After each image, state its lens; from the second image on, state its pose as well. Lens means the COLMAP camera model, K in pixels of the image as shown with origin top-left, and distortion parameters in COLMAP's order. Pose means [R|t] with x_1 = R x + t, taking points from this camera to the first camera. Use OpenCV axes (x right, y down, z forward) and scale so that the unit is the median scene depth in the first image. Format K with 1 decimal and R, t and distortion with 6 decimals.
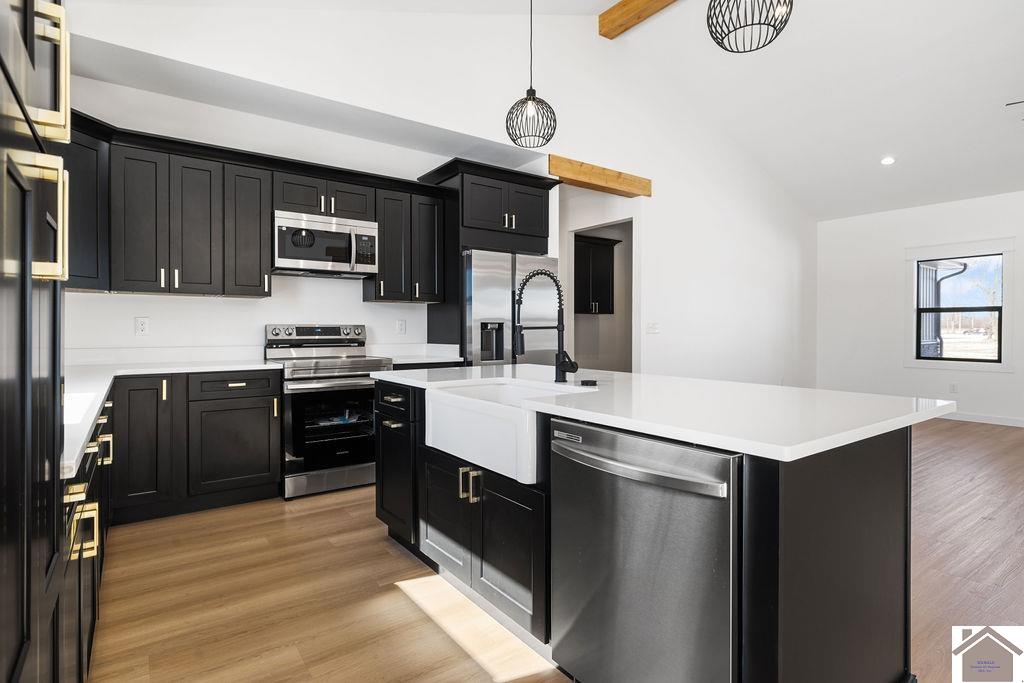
lens RADIAL K [[527.8, 0, 513.3], [0, 527.8, 334.1], [0, 0, 1]] dist [-0.000745, 0.003717]
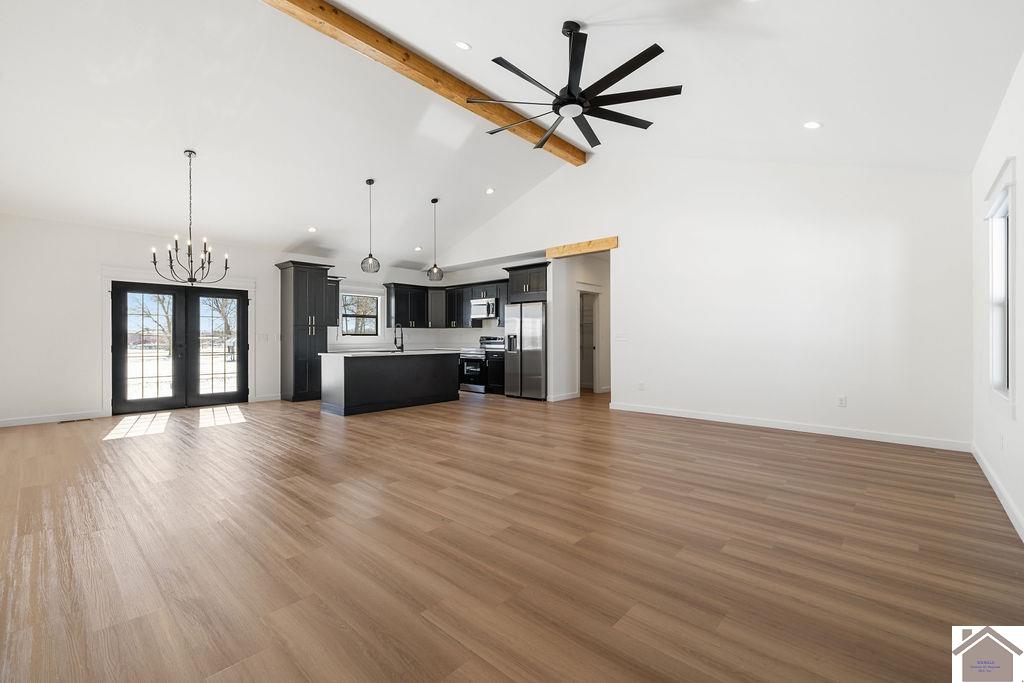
lens RADIAL K [[436.2, 0, 509.4], [0, 436.2, 337.8], [0, 0, 1]] dist [0.009142, -0.000591]
pose [[0.200226, -0.002505, -0.979747, 1.990500], [-0.005114, 0.999980, -0.003602, -0.002535], [0.979736, 0.005732, 0.200209, 0.659424]]
